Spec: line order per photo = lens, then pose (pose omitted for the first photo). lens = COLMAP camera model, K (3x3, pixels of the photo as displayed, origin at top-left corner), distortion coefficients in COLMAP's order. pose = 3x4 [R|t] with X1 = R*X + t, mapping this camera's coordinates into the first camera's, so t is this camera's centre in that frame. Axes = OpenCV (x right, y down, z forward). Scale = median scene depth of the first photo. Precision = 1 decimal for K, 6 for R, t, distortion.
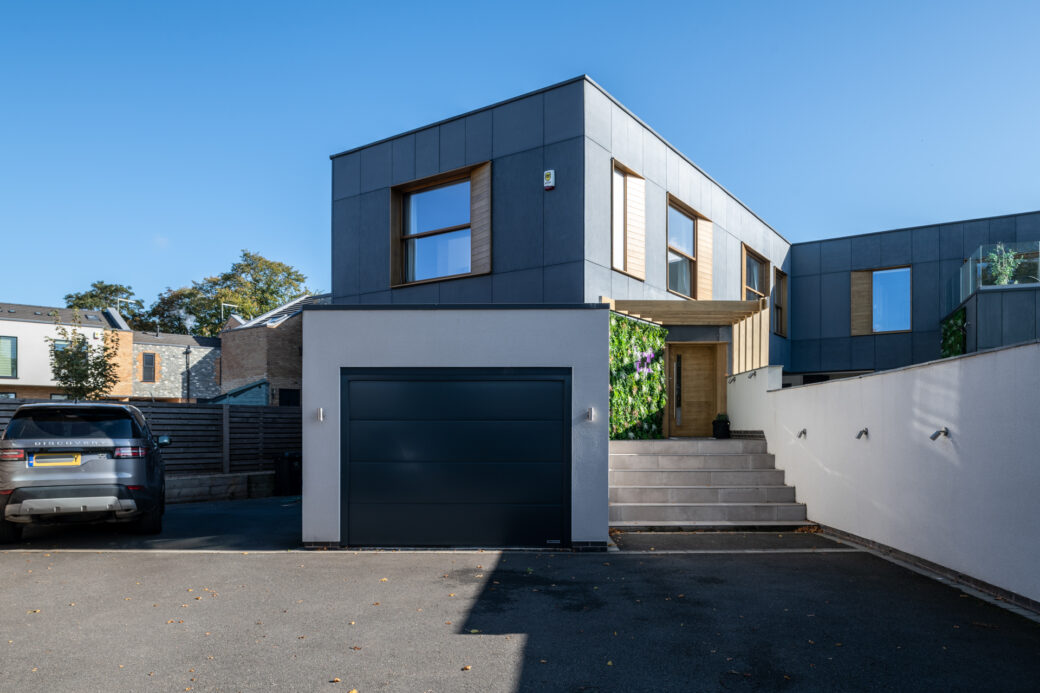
lens RADIAL K [[731.4, 0, 516.9], [0, 731.4, 383.9], [0, 0, 1]] dist [0.007767, -0.027390]
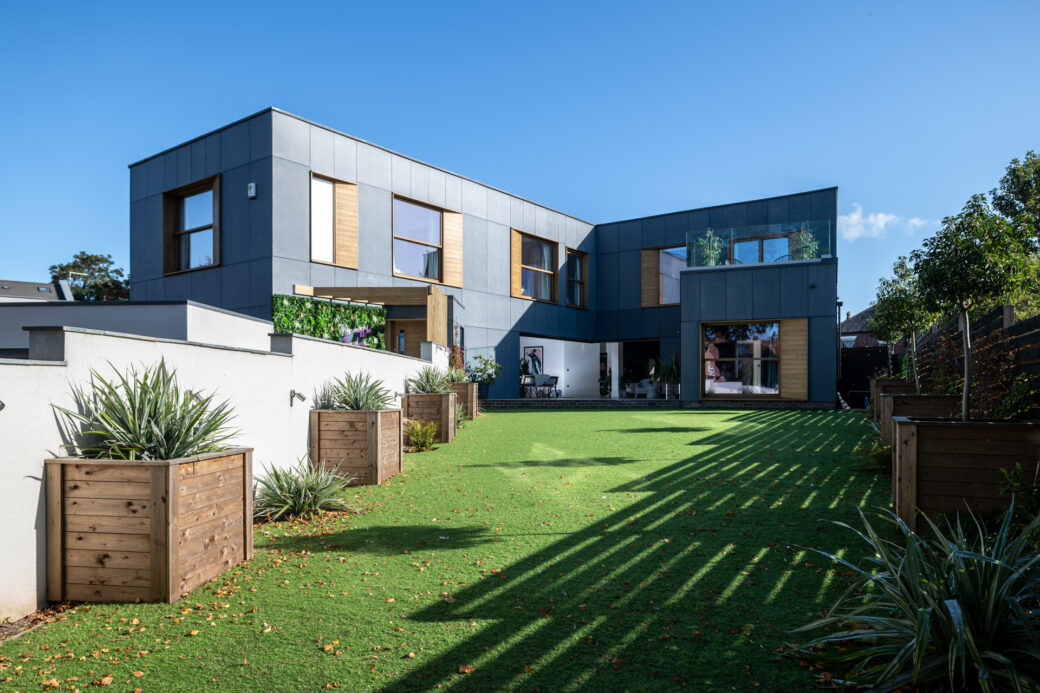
lens RADIAL K [[731.4, 0, 518.1], [0, 731.4, 353.5], [0, 0, 1]] dist [0.007767, -0.027390]
pose [[0.997986, 0.000226, -0.063441, 0.489922], [0.000823, 0.999863, 0.016506, -0.020849], [0.063436, -0.016525, 0.997849, -0.180180]]
